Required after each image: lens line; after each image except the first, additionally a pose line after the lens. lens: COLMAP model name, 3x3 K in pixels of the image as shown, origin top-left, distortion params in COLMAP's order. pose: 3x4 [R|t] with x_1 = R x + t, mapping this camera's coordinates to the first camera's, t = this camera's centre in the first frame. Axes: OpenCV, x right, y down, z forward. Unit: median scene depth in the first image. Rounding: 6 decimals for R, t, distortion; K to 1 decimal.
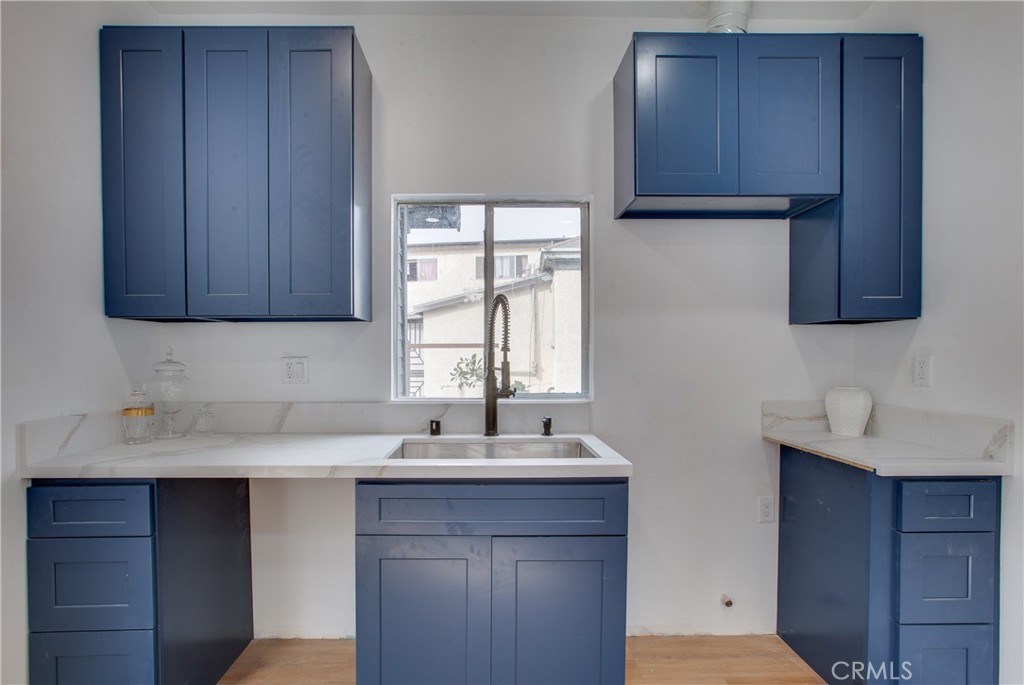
lens RADIAL K [[484.3, 0, 495.7], [0, 484.3, 366.4], [0, 0, 1]] dist [-0.041073, 0.021662]
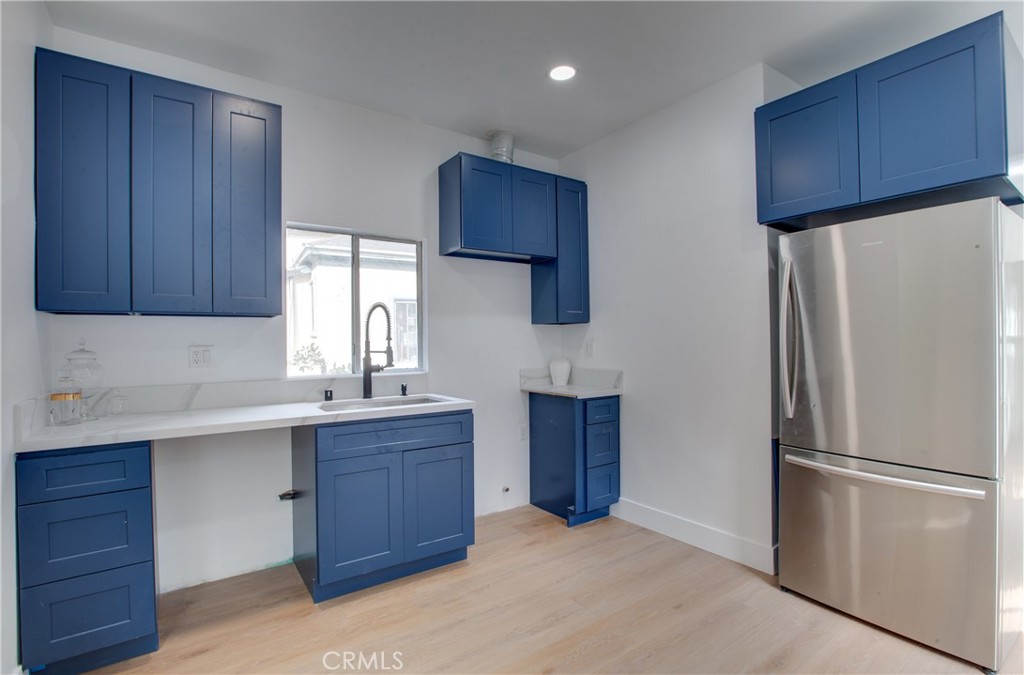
lens RADIAL K [[476.1, 0, 515.0], [0, 476.1, 346.0], [0, 0, 1]] dist [-0.026808, 0.000456]
pose [[0.824722, -0.010808, 0.565435, -0.454834], [0.022449, 0.999655, -0.013635, 0.015277], [-0.565092, 0.023938, 0.824680, -0.431589]]
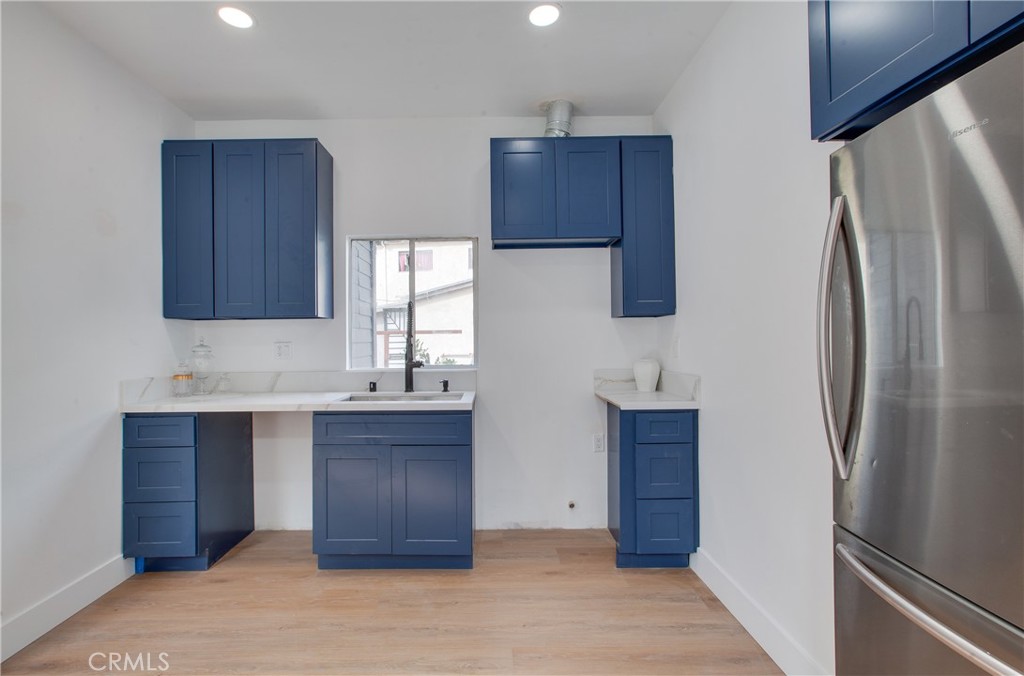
lens RADIAL K [[471.2, 0, 490.0], [0, 471.2, 338.3], [0, 0, 1]] dist [-0.021316, 0.018299]
pose [[0.999849, -0.008320, -0.015252, 0.276021], [0.007906, 0.999605, -0.026985, 0.014456], [0.015471, 0.026861, 0.999519, -0.505865]]
